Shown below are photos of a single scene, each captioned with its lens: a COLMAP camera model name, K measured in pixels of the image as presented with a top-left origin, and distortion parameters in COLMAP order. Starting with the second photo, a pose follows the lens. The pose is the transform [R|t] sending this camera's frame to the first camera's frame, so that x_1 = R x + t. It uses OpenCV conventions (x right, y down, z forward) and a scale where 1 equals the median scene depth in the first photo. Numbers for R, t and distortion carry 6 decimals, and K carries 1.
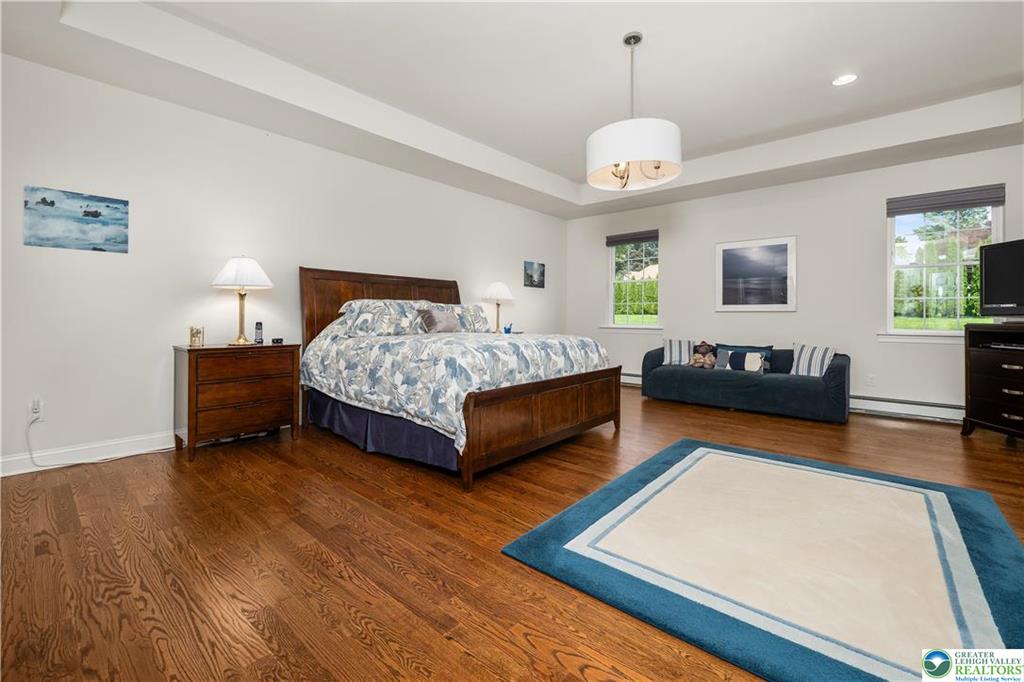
lens RADIAL K [[430.1, 0, 510.6], [0, 430.1, 326.4], [0, 0, 1]] dist [-0.004385, -0.000373]
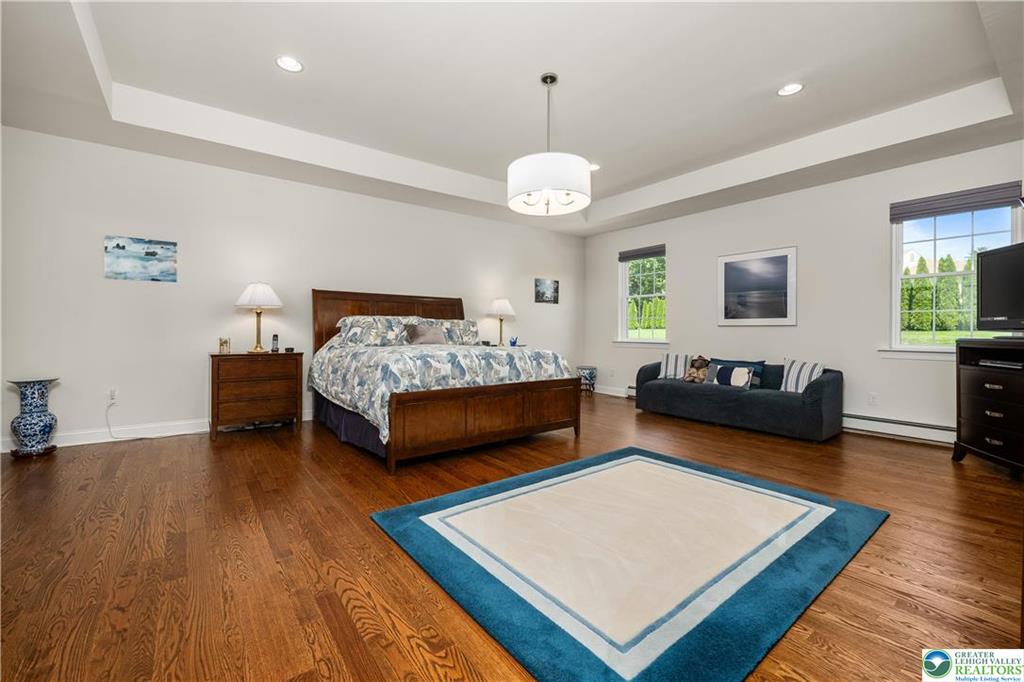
lens RADIAL K [[424.8, 0, 512.0], [0, 424.8, 341.0], [0, 0, 1]] dist [-0.003801, -0.000568]
pose [[0.980820, 0.005780, -0.194830, 0.324475], [-0.005736, 0.999983, 0.000790, 0.003976], [0.194832, 0.000342, 0.980837, -0.071612]]
